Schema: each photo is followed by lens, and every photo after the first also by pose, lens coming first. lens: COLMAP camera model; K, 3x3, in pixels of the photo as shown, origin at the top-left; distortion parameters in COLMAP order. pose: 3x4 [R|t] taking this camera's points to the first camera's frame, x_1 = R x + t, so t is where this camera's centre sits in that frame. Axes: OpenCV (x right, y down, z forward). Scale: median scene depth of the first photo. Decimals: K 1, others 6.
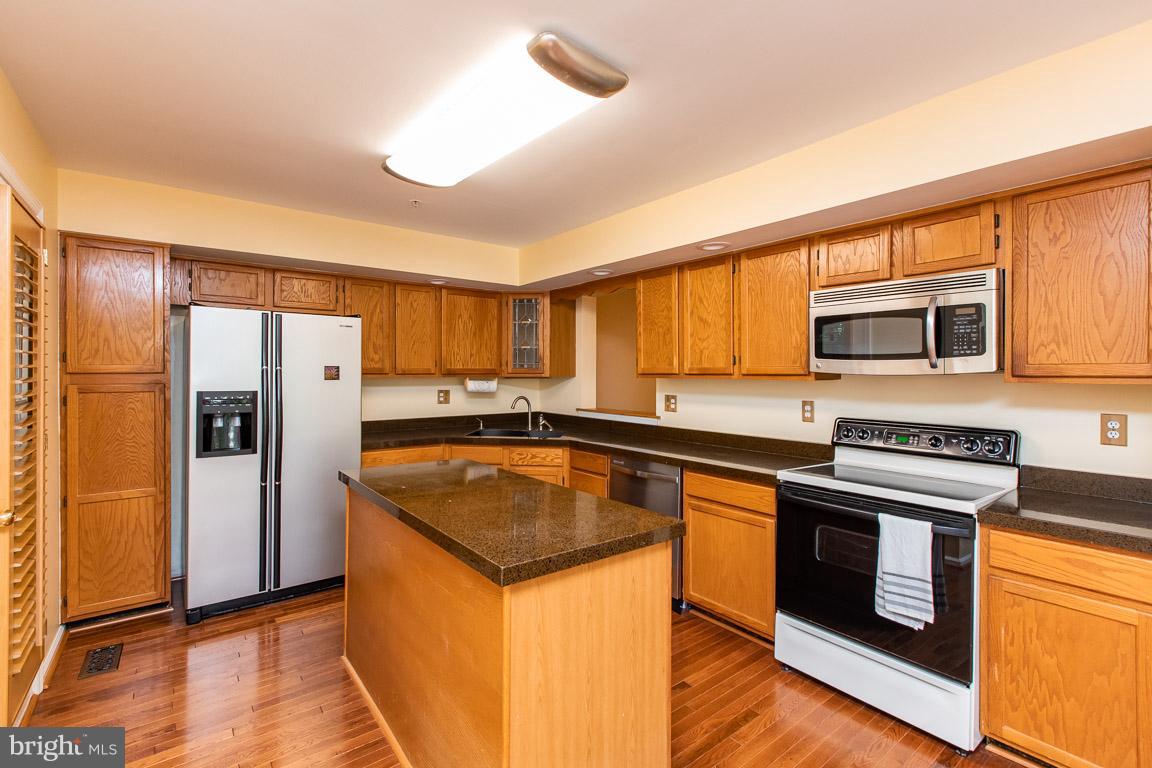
lens RADIAL K [[516.4, 0, 569.8], [0, 516.4, 370.4], [0, 0, 1]] dist [0.001608, 0.000054]
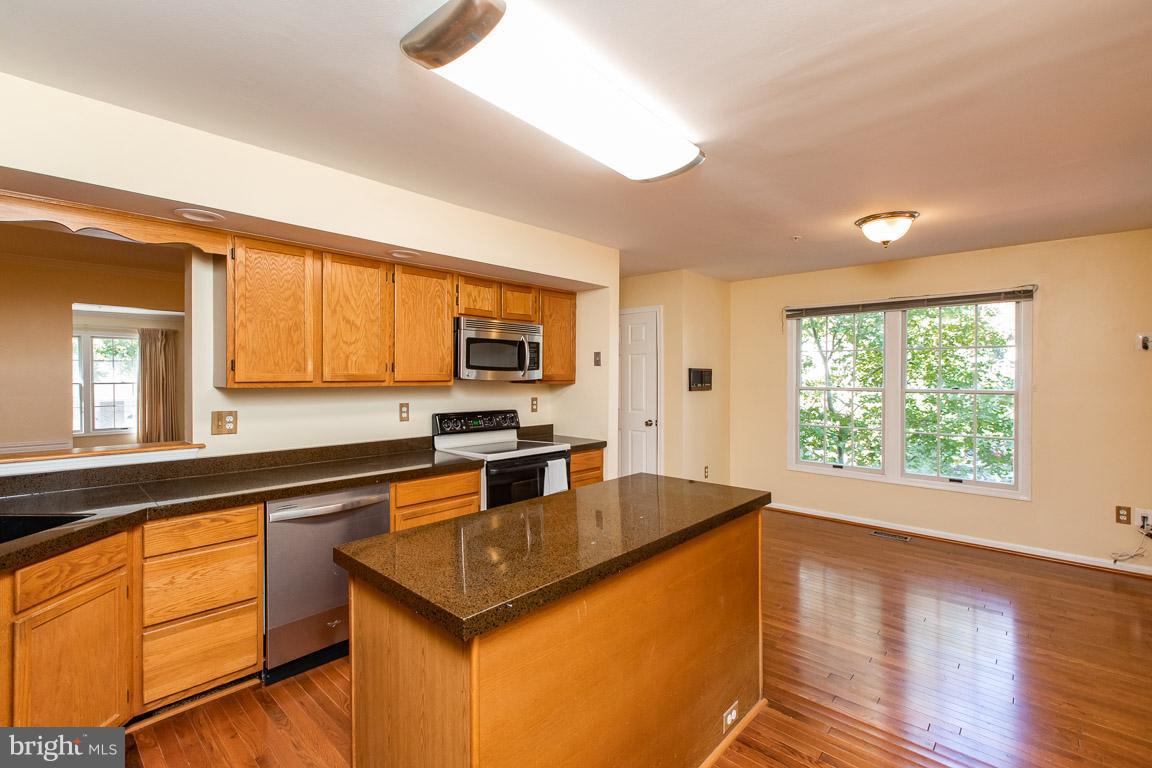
lens RADIAL K [[510.6, 0, 563.4], [0, 510.6, 378.6], [0, 0, 1]] dist [-0.000892, 0.000040]
pose [[-0.153456, -0.008472, 0.988119, -0.770118], [-0.007843, 0.999942, 0.007355, -0.008304], [-0.988124, -0.006621, -0.153514, 0.862921]]
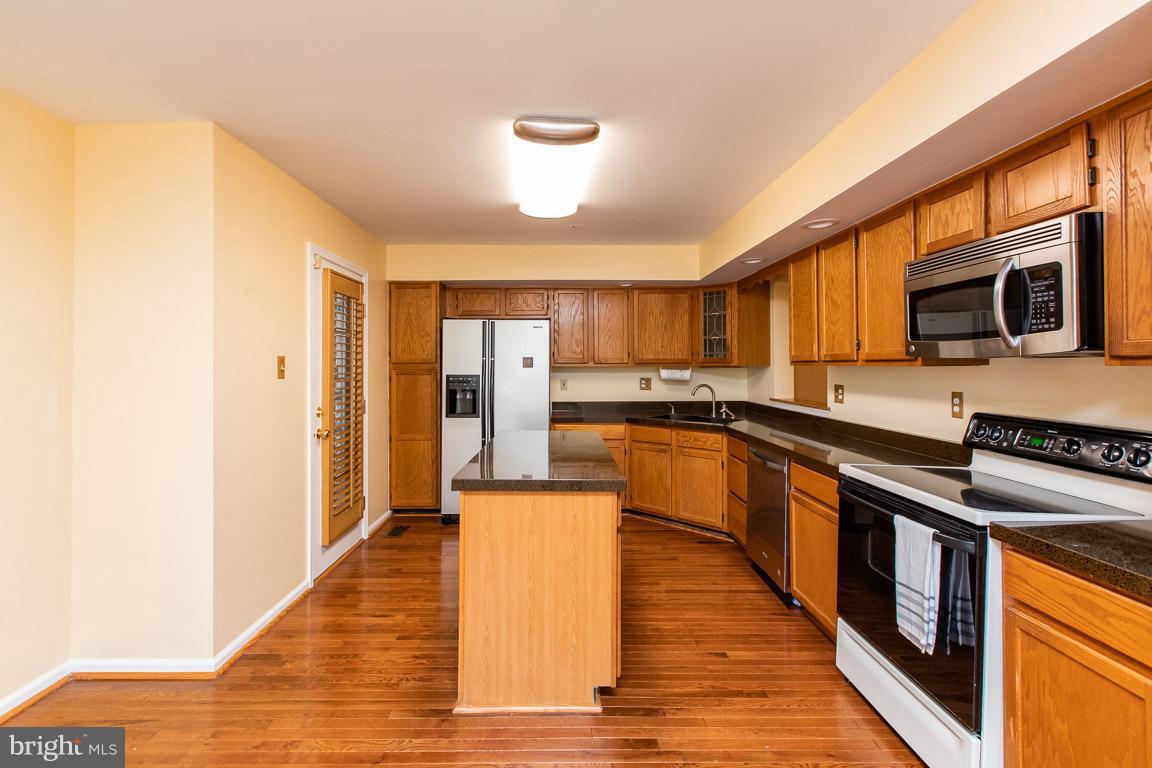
lens RADIAL K [[520.9, 0, 563.8], [0, 520.9, 359.4], [0, 0, 1]] dist [-0.000875, -0.000131]
pose [[0.799625, -0.010830, -0.600402, 0.481554], [0.006226, 0.999933, -0.009745, 0.011988], [0.600468, 0.004055, 0.799639, -0.036297]]
